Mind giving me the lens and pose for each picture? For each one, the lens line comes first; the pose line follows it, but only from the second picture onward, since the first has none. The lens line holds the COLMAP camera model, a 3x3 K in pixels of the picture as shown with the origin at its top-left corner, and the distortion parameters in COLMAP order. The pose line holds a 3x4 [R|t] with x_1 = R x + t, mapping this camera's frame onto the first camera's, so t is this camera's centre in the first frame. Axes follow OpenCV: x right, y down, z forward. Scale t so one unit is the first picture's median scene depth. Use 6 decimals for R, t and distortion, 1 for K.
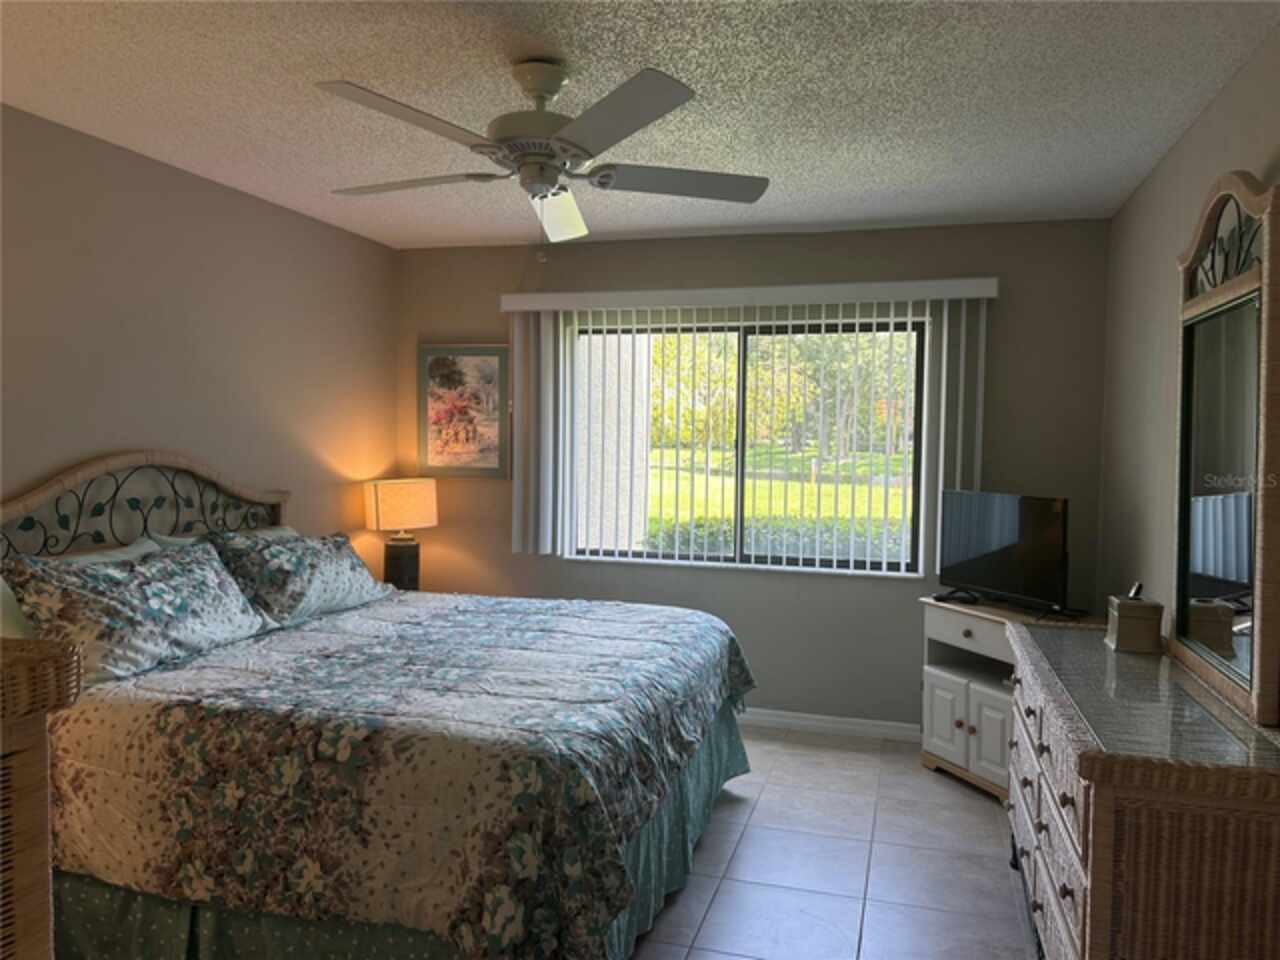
lens RADIAL K [[961.8, 0, 640.0], [0, 961.8, 480.0], [0, 0, 1]] dist [0.052838, -0.048001]
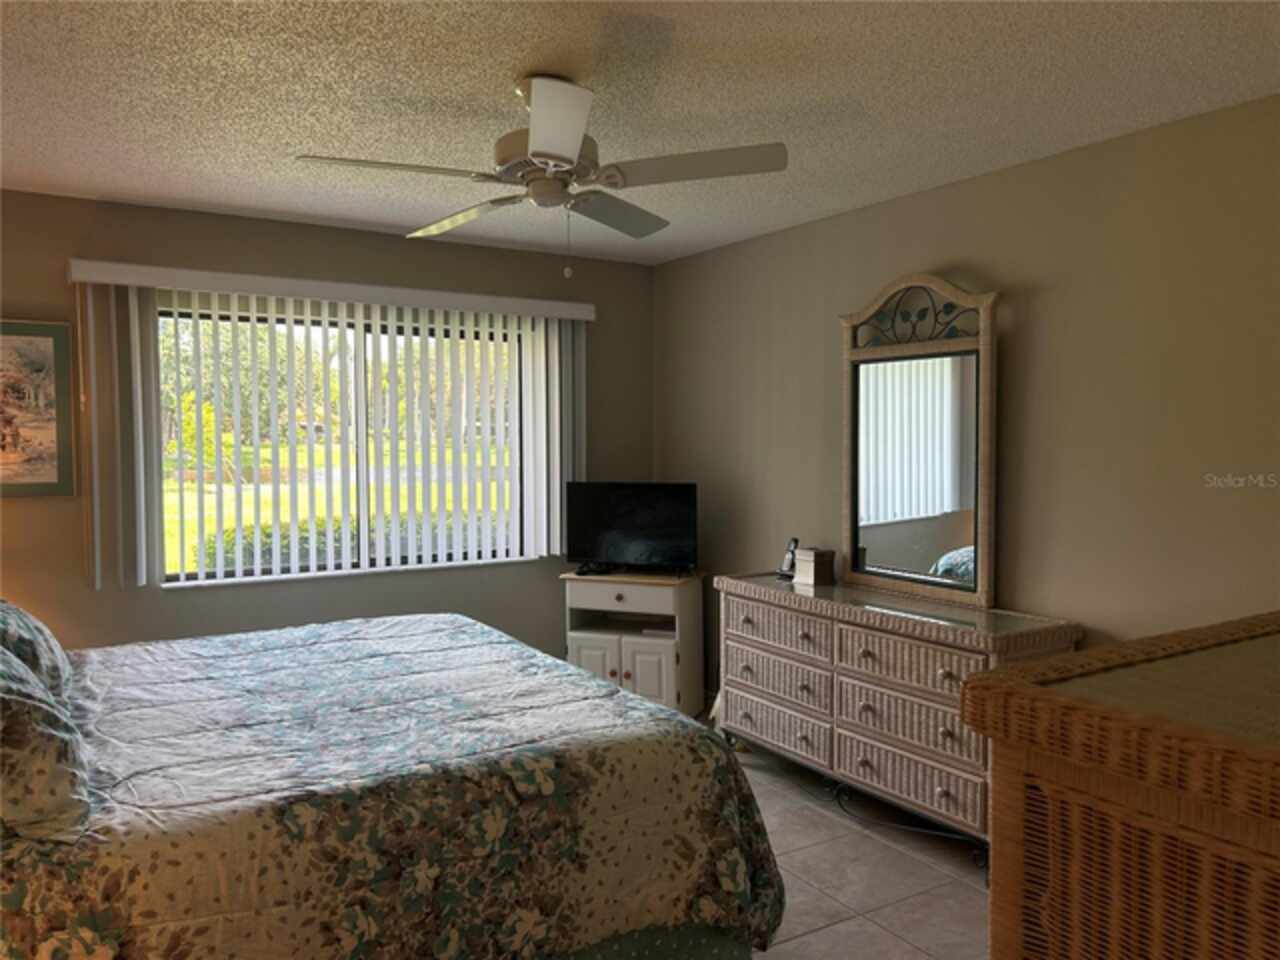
lens RADIAL K [[961.8, 0, 640.0], [0, 961.8, 480.0], [0, 0, 1]] dist [0.052838, -0.048001]
pose [[0.670604, -0.049837, 0.740139, -0.780309], [0.040563, 0.998711, 0.030496, -0.036577], [-0.740705, 0.009571, 0.671762, 0.244074]]
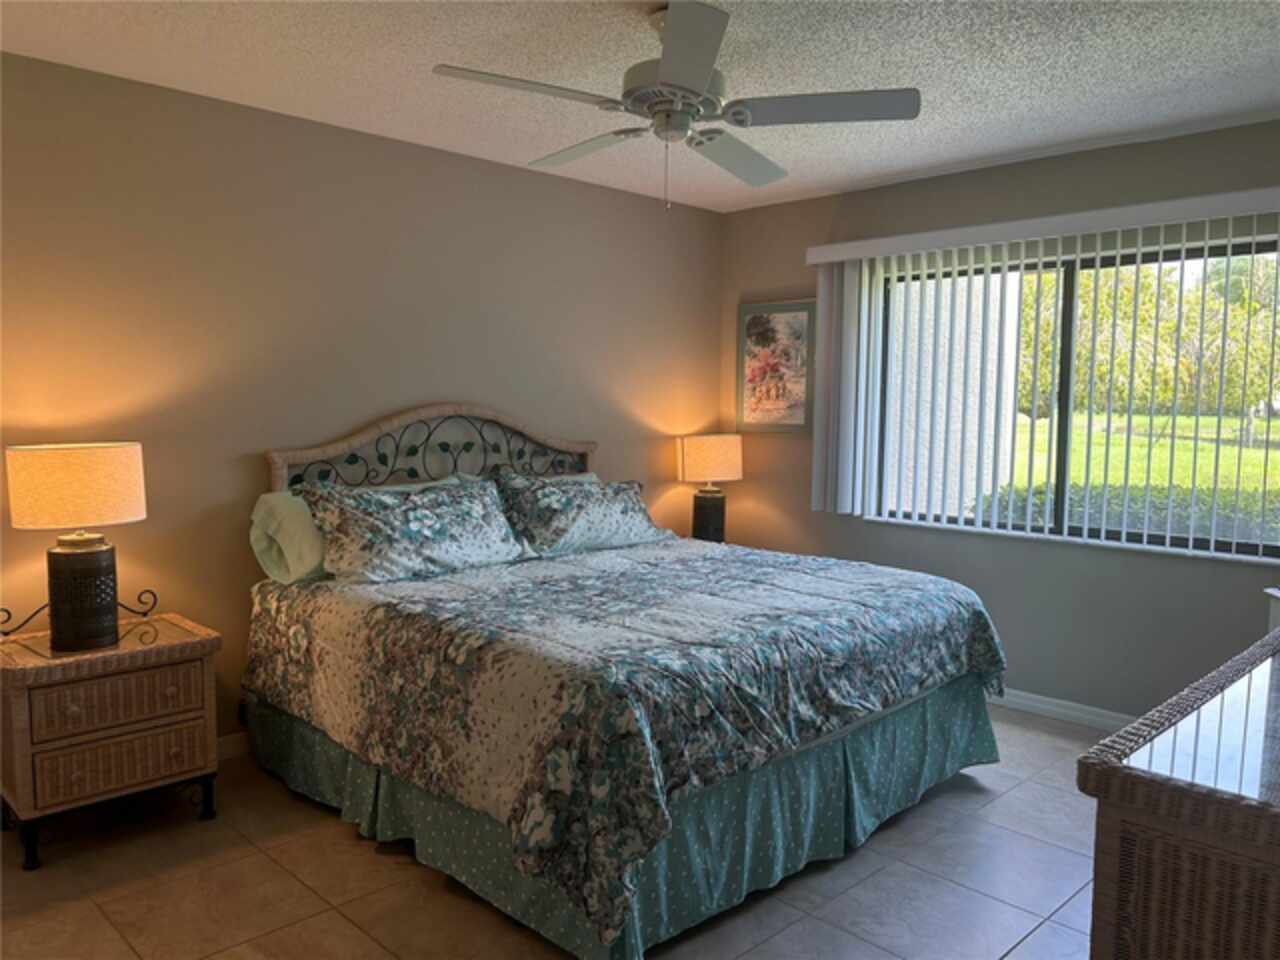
lens RADIAL K [[961.4, 0, 646.6], [0, 961.4, 473.7], [0, 0, 1]] dist [0.105544, -0.141307]
pose [[0.876066, 0.031795, -0.481142, 0.362297], [-0.019178, 0.999332, 0.031118, 0.019915], [0.481810, -0.018034, 0.876090, 0.086886]]
